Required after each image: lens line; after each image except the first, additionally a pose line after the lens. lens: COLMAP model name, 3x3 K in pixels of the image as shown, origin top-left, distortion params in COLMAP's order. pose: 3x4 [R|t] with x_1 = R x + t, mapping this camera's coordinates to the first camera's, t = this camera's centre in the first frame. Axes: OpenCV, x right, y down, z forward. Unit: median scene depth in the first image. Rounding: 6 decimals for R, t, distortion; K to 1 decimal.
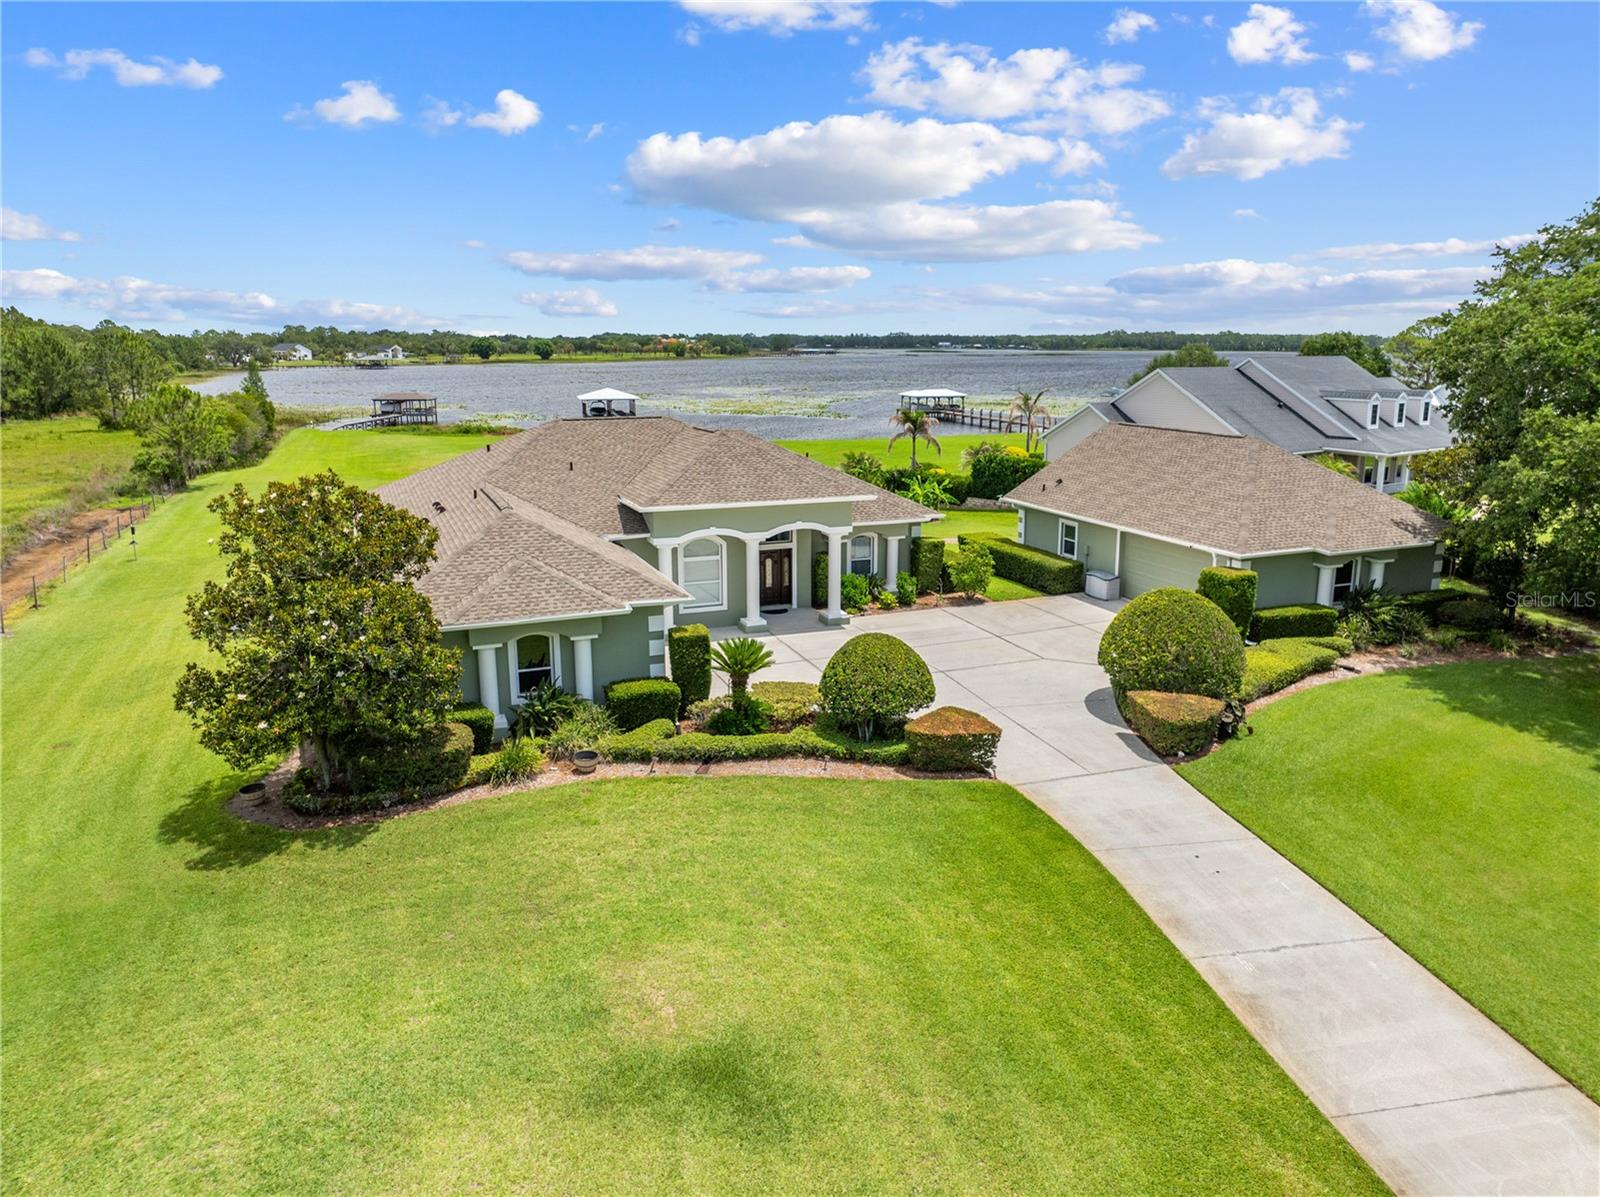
lens RADIAL K [[1127.3, 0, 809.1], [0, 1127.3, 594.1], [0, 0, 1]] dist [-0.040166, 0.006117]
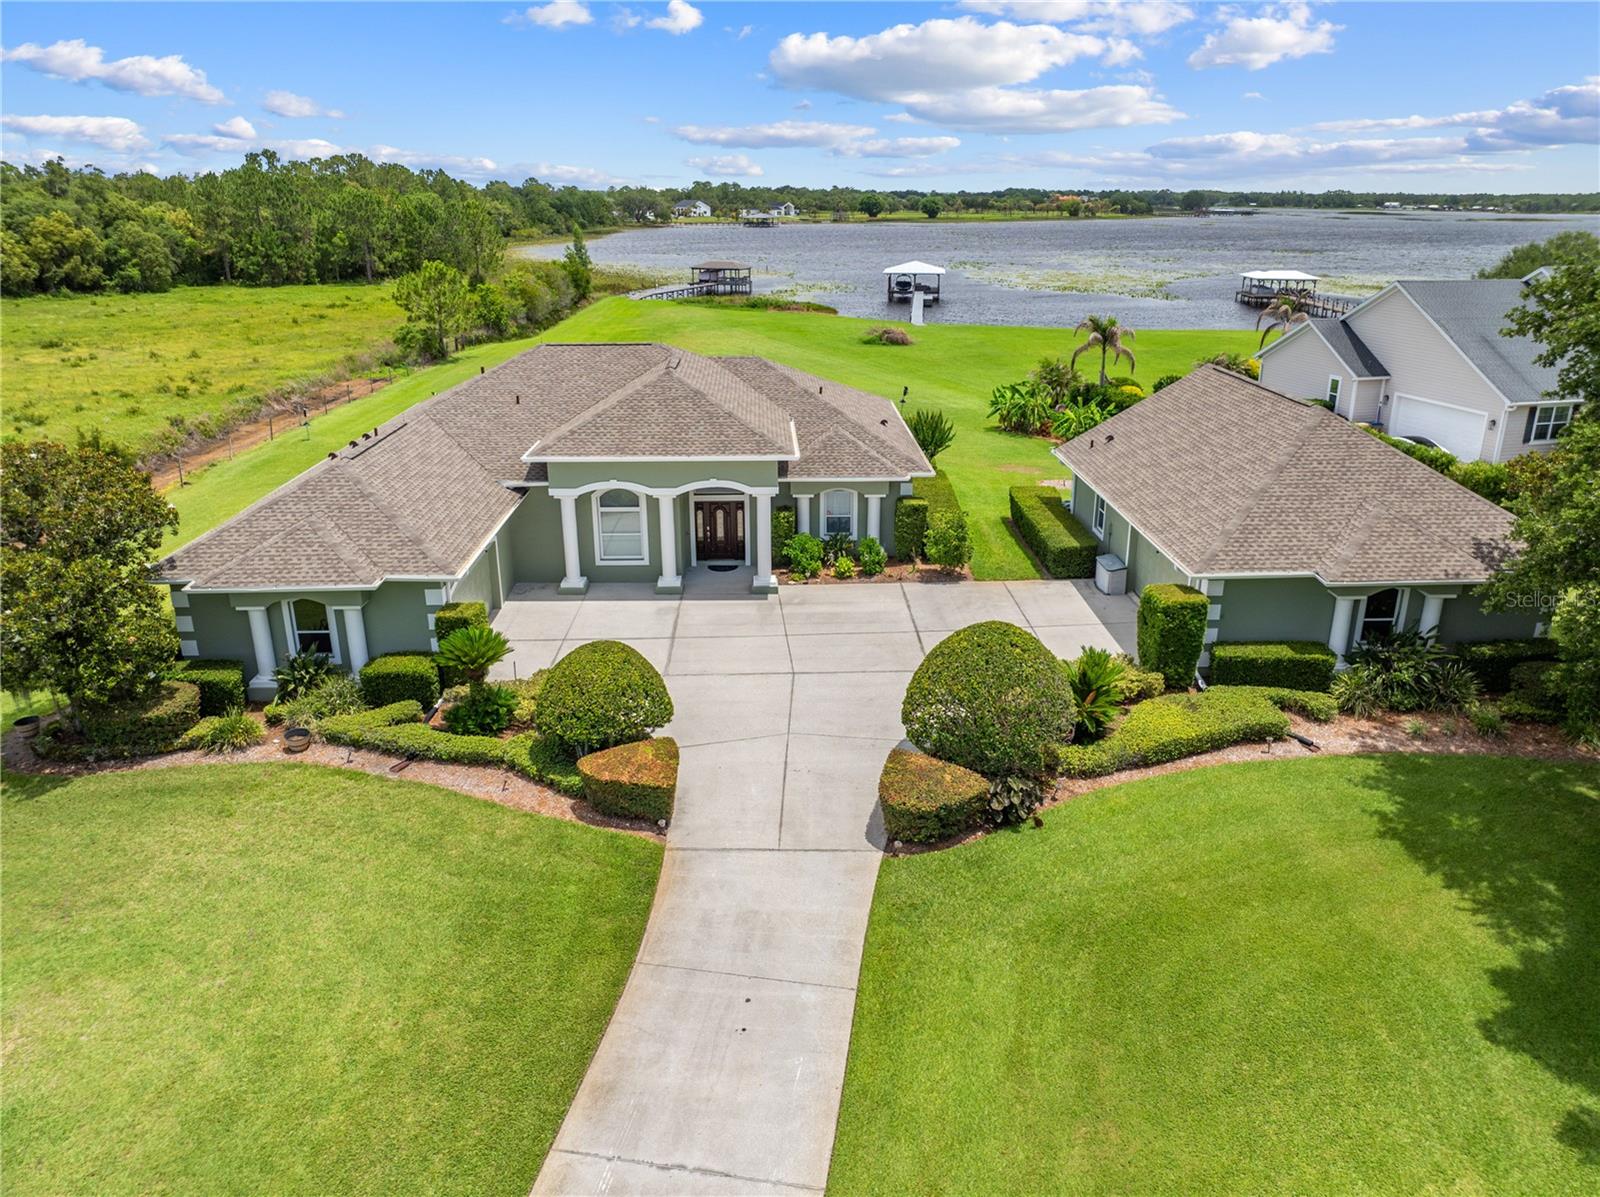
lens RADIAL K [[1127.3, 0, 807.3], [0, 1127.3, 593.9], [0, 0, 1]] dist [-0.040166, 0.006117]
pose [[0.939018, 0.114638, -0.324195, 0.388138], [-0.074999, 0.988373, 0.132265, -0.104529], [0.335588, -0.099885, 0.936698, 0.180518]]
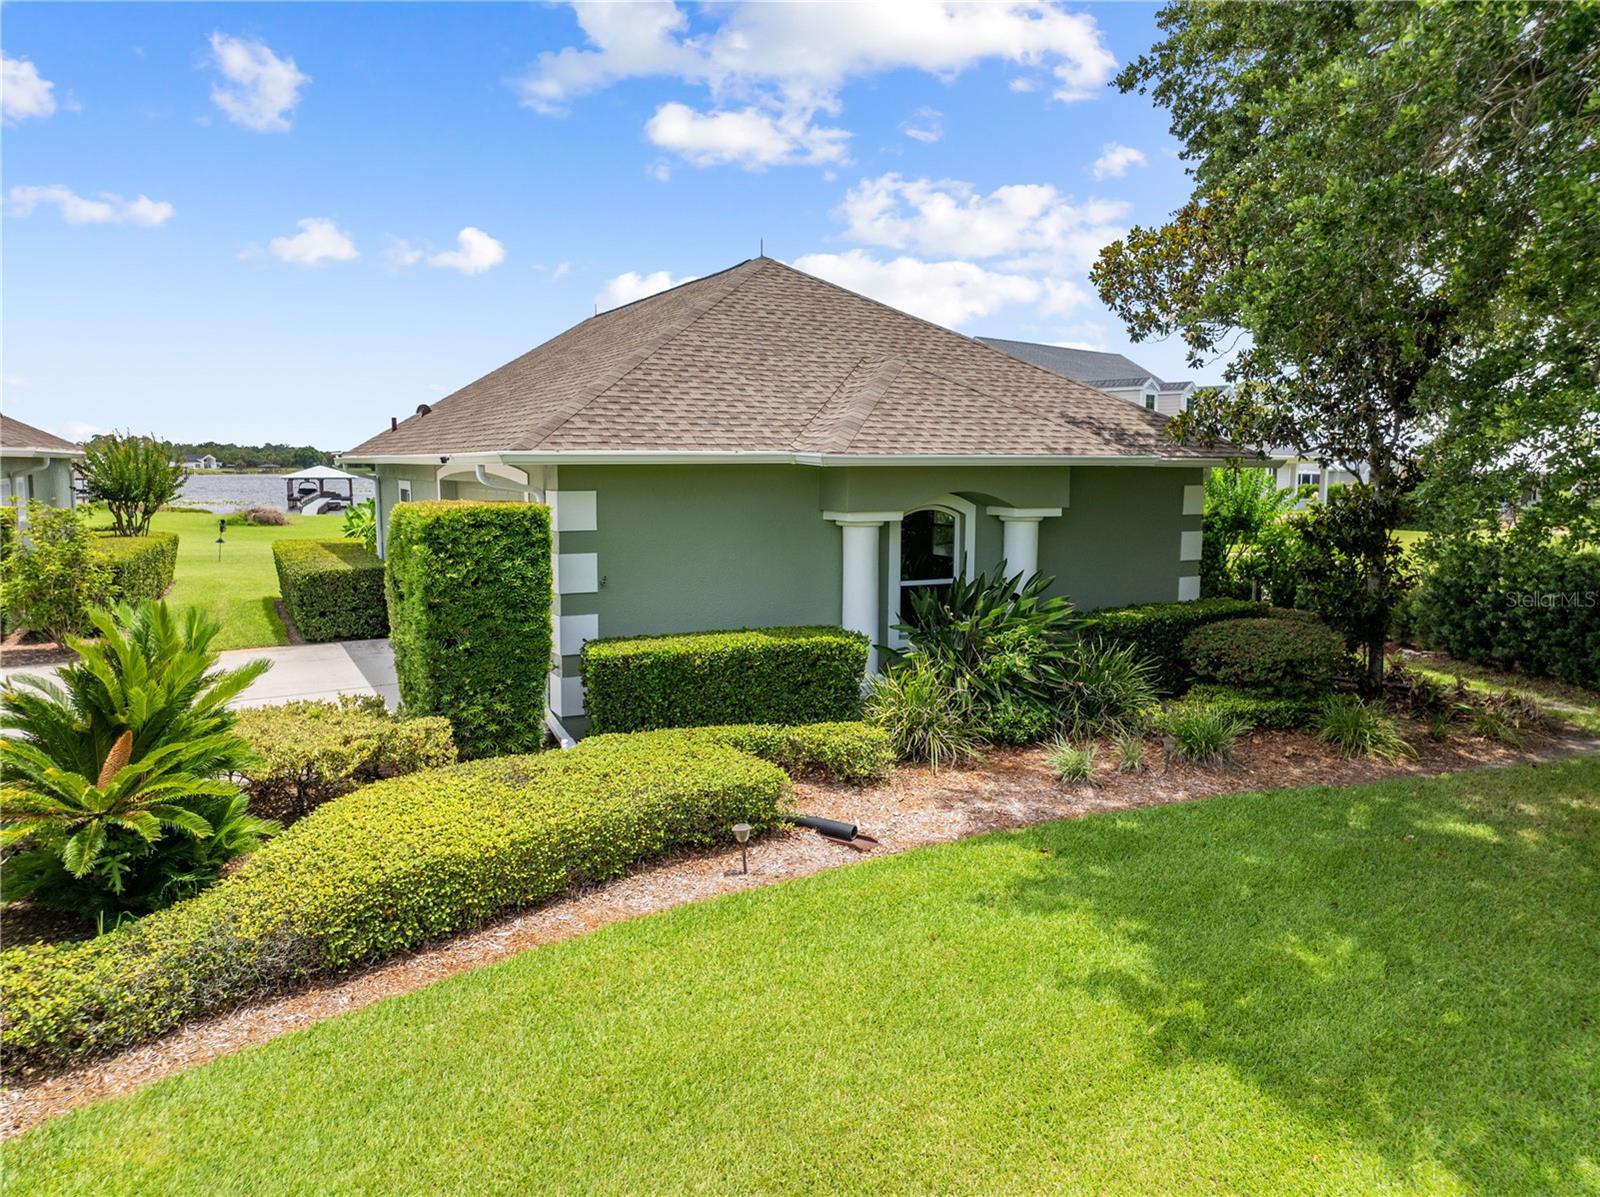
lens RADIAL K [[1127.3, 0, 810.2], [0, 1127.3, 591.5], [0, 0, 1]] dist [-0.040166, 0.006117]
pose [[0.993436, -0.007318, 0.114152, 0.432066], [0.019742, 0.993945, -0.108093, 0.036559], [-0.112670, 0.109637, 0.987565, 0.698904]]
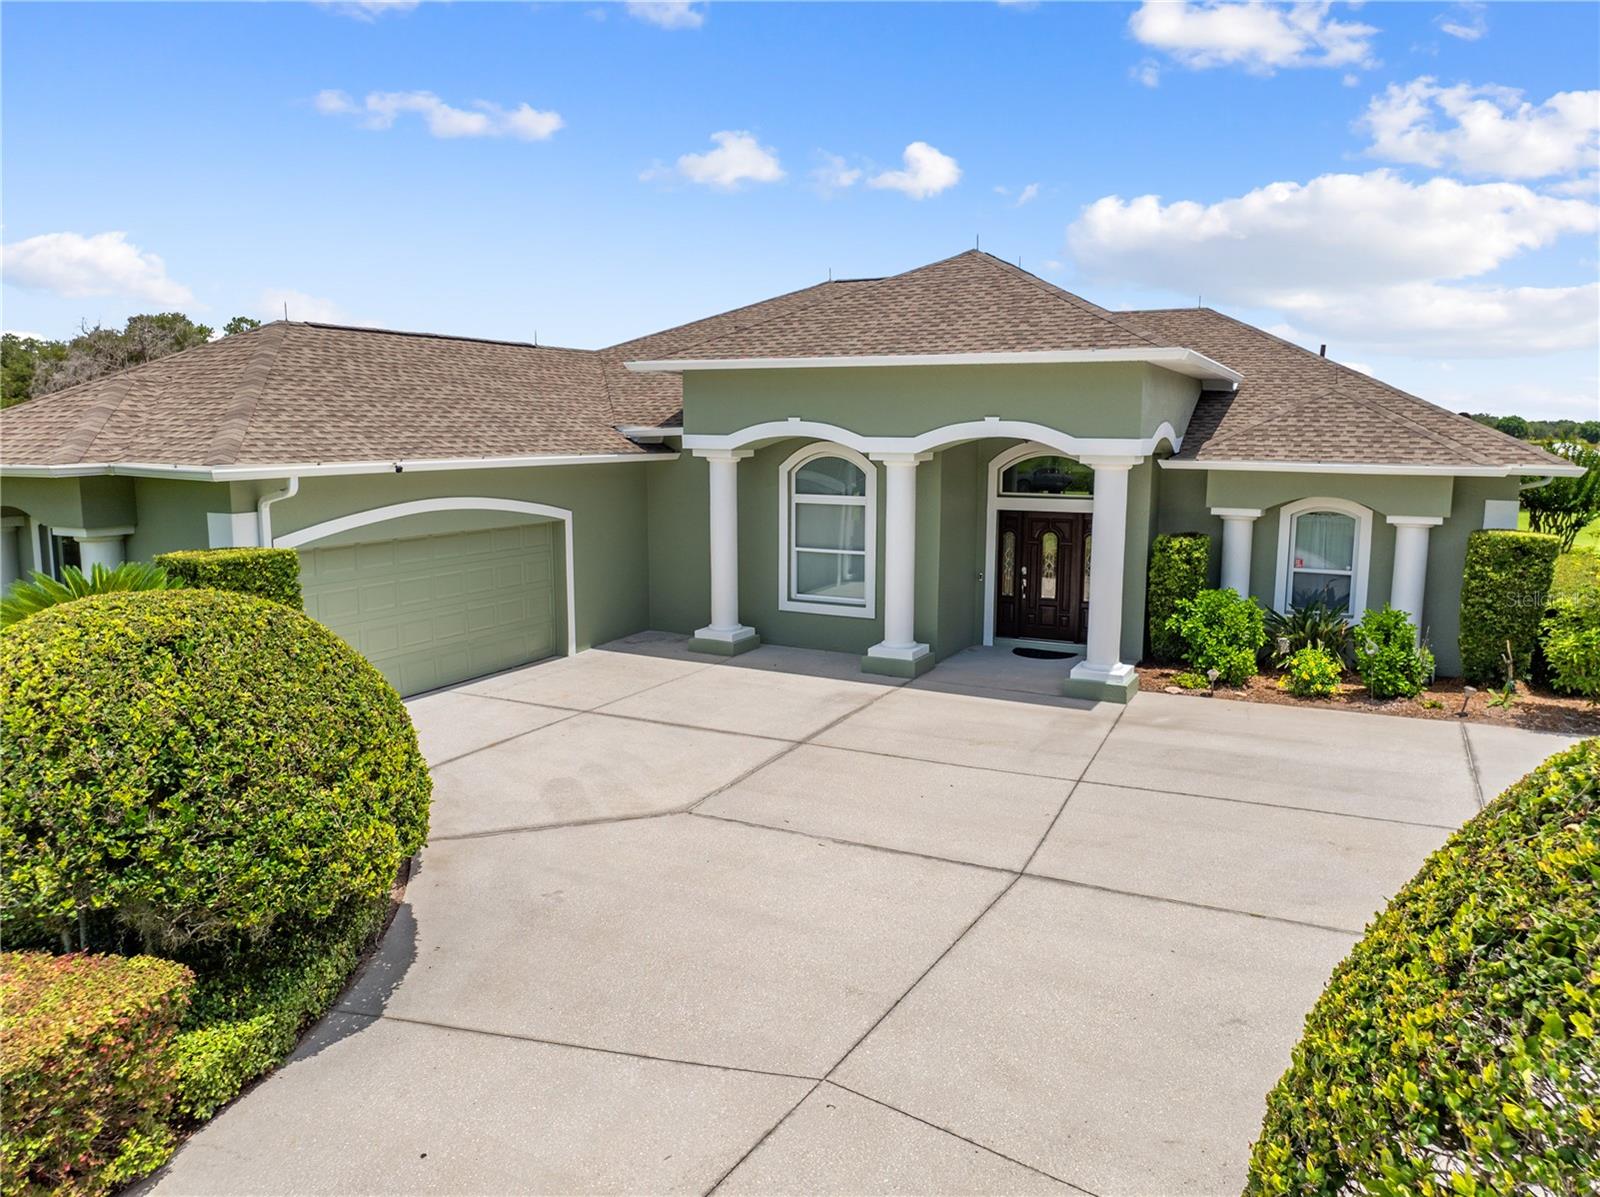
lens RADIAL K [[1127.3, 0, 800.6], [0, 1127.3, 597.3], [0, 0, 1]] dist [-0.040166, 0.006117]
pose [[0.649984, 0.114808, -0.751226, 0.270861], [-0.170114, 0.985418, 0.003410, 0.009465], [0.740663, 0.125578, 0.660036, 0.736365]]
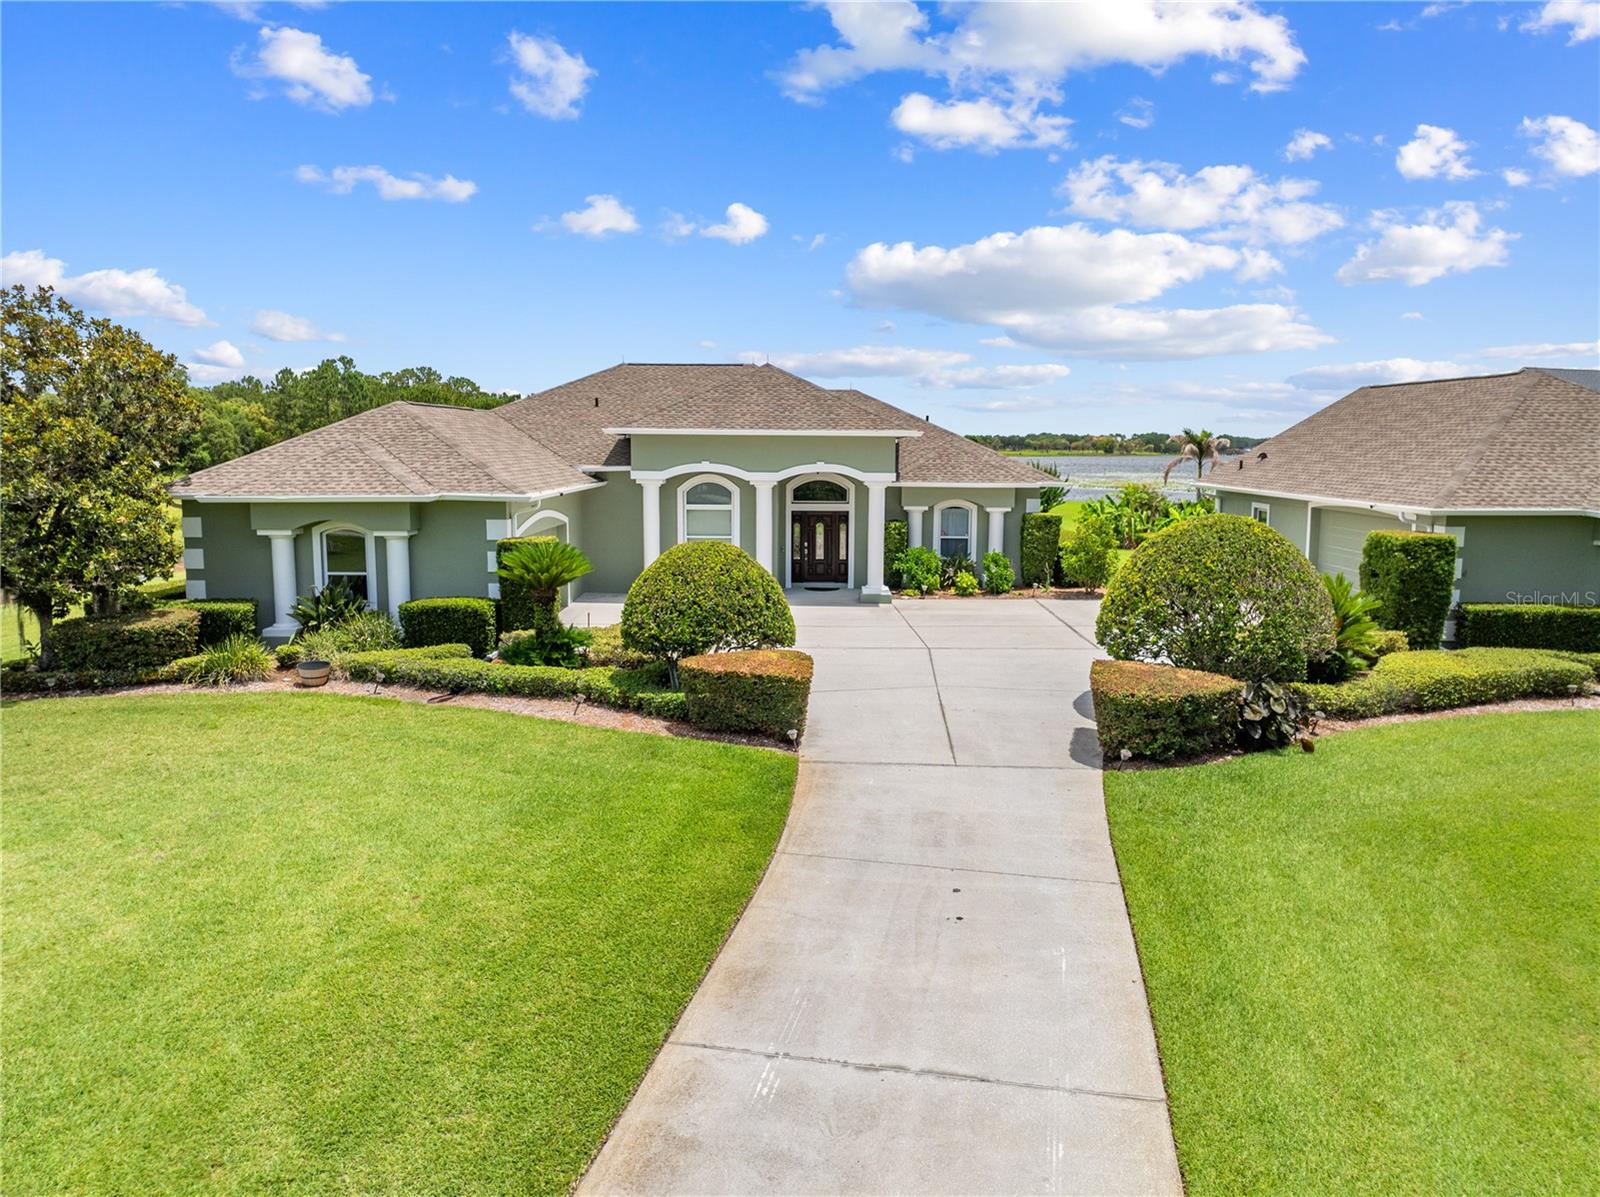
lens RADIAL K [[1127.3, 0, 807.0], [0, 1127.3, 594.7], [0, 0, 1]] dist [-0.040166, 0.006117]
pose [[0.926291, 0.056619, -0.372530, 0.296010], [-0.089530, 0.993405, -0.071632, 0.088974], [0.366017, 0.099704, 0.925252, 0.300268]]
